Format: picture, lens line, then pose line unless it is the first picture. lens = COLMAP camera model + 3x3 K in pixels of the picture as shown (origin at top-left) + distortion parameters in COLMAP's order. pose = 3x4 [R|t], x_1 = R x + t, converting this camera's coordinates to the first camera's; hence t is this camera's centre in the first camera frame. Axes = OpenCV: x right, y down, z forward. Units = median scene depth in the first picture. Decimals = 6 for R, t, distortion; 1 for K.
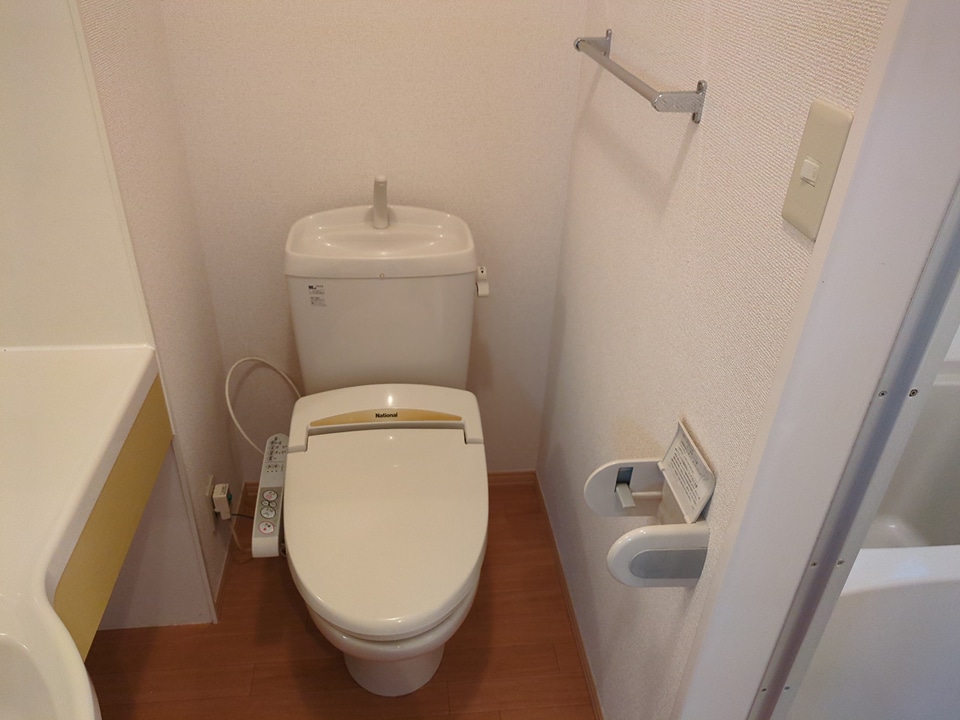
lens RADIAL K [[723.2, 0, 469.9], [0, 723.2, 354.9], [0, 0, 1]] dist [0.043062, -0.035522]
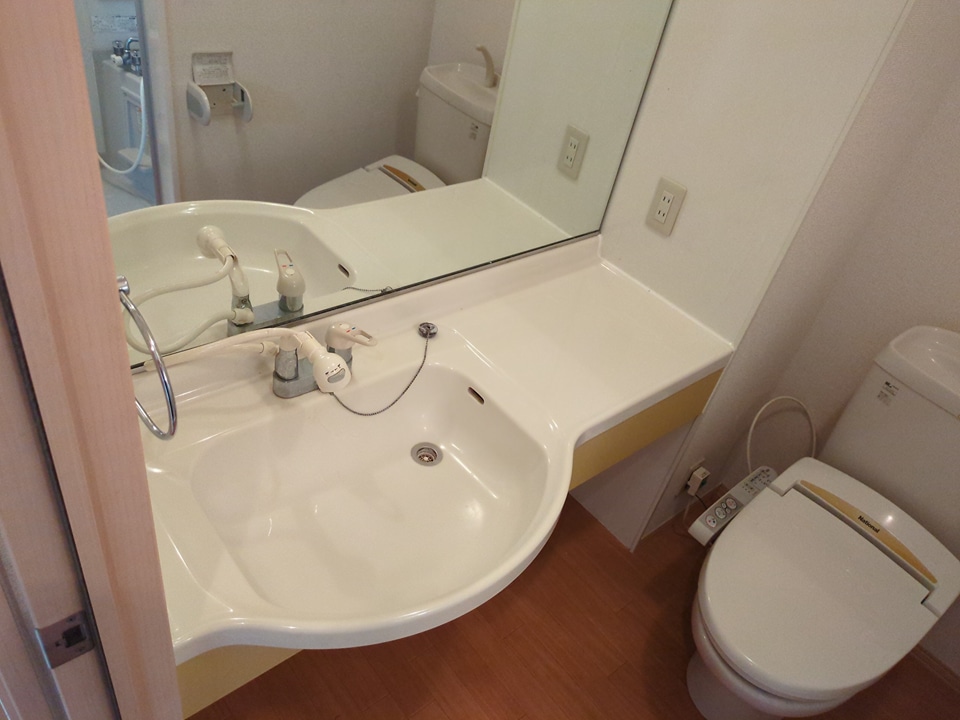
lens RADIAL K [[723.2, 0, 469.9], [0, 723.2, 354.9], [0, 0, 1]] dist [0.043062, -0.035522]
pose [[0.551368, 0.564524, -0.614252, 0.073071], [-0.563444, 0.794968, 0.224848, -0.021540], [0.615243, 0.222123, 0.756398, -0.184591]]
